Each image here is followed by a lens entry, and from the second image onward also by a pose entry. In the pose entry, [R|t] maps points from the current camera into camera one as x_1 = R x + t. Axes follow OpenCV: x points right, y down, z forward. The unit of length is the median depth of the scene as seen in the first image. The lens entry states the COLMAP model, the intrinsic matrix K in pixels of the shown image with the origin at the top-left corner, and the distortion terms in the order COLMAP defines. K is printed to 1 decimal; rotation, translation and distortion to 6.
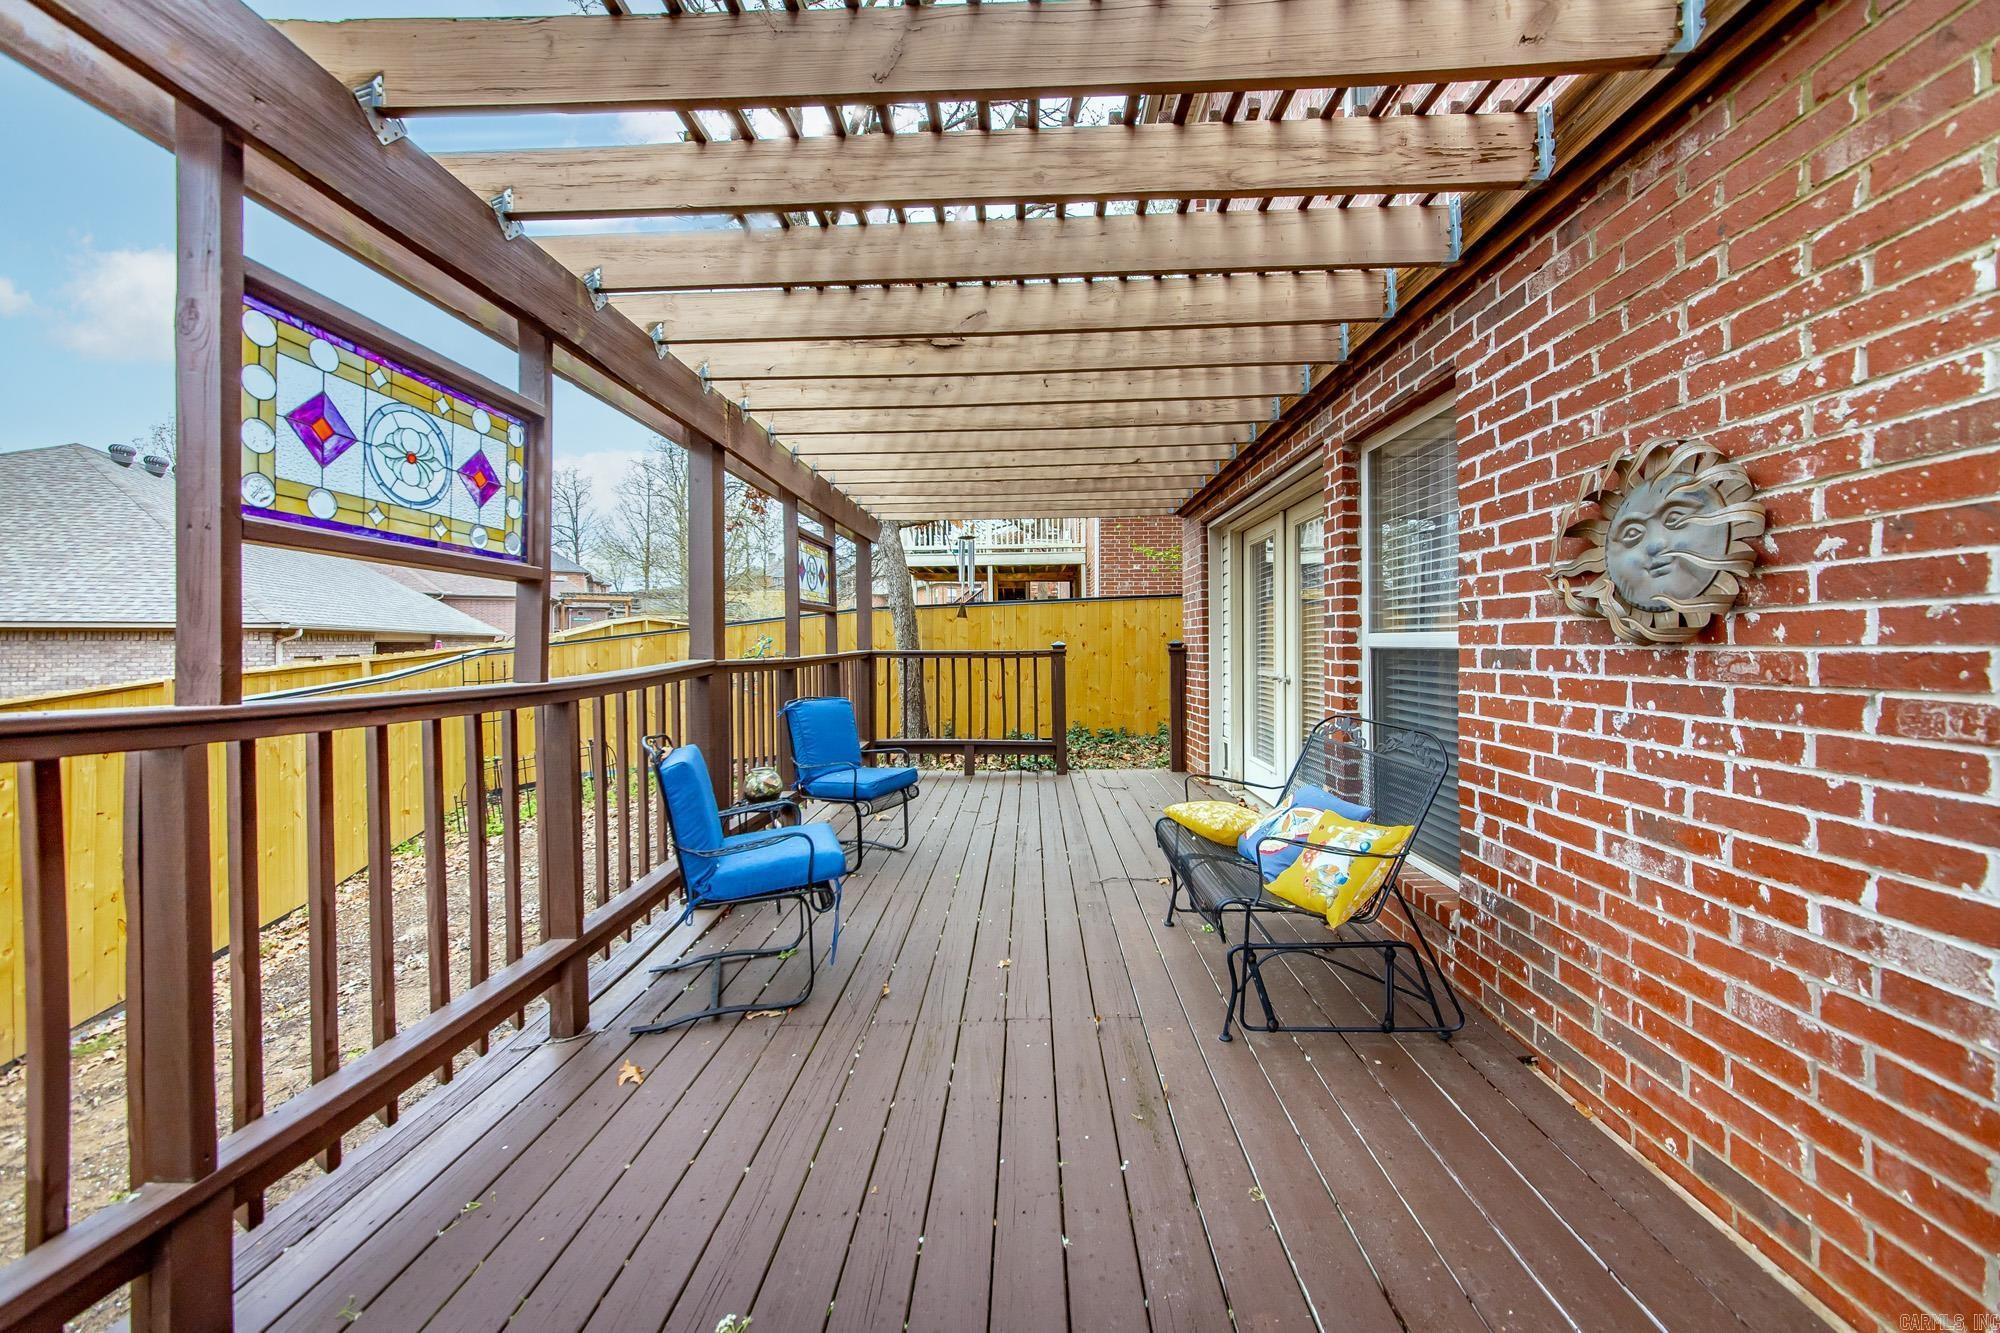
lens RADIAL K [[734.8, 0, 998.6], [0, 734.8, 646.1], [0, 0, 1]] dist [-0.014144, 0.005320]
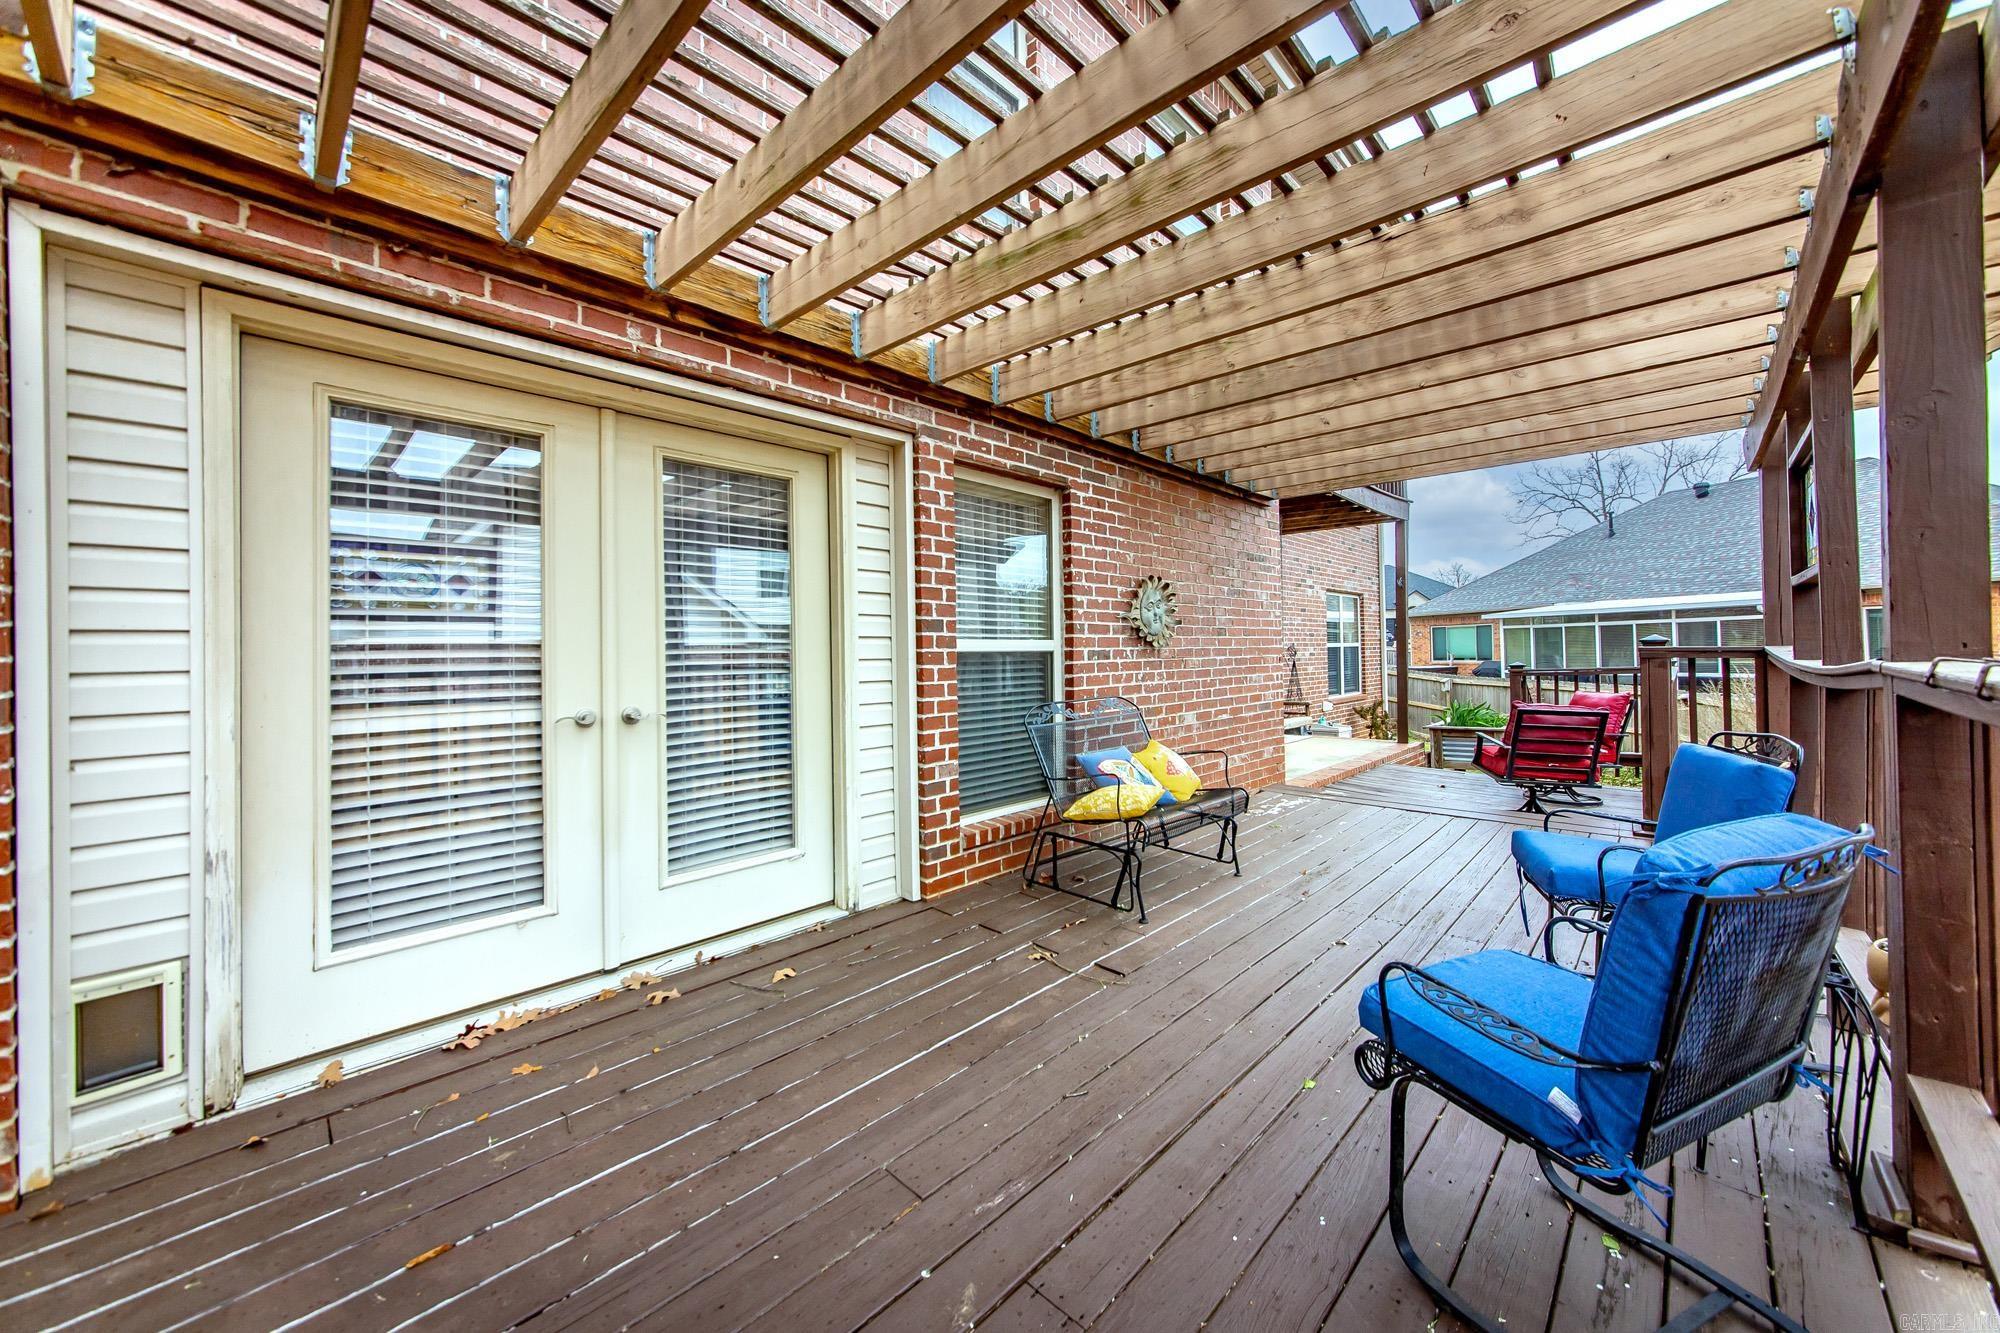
lens RADIAL K [[734.8, 0, 998.6], [0, 734.8, 646.1], [0, 0, 1]] dist [-0.014144, 0.005320]
pose [[-0.747900, 0.021531, 0.663462, -1.160073], [0.020600, 0.999745, -0.009222, 0.017743], [-0.663491, 0.006770, -0.748153, 7.348035]]
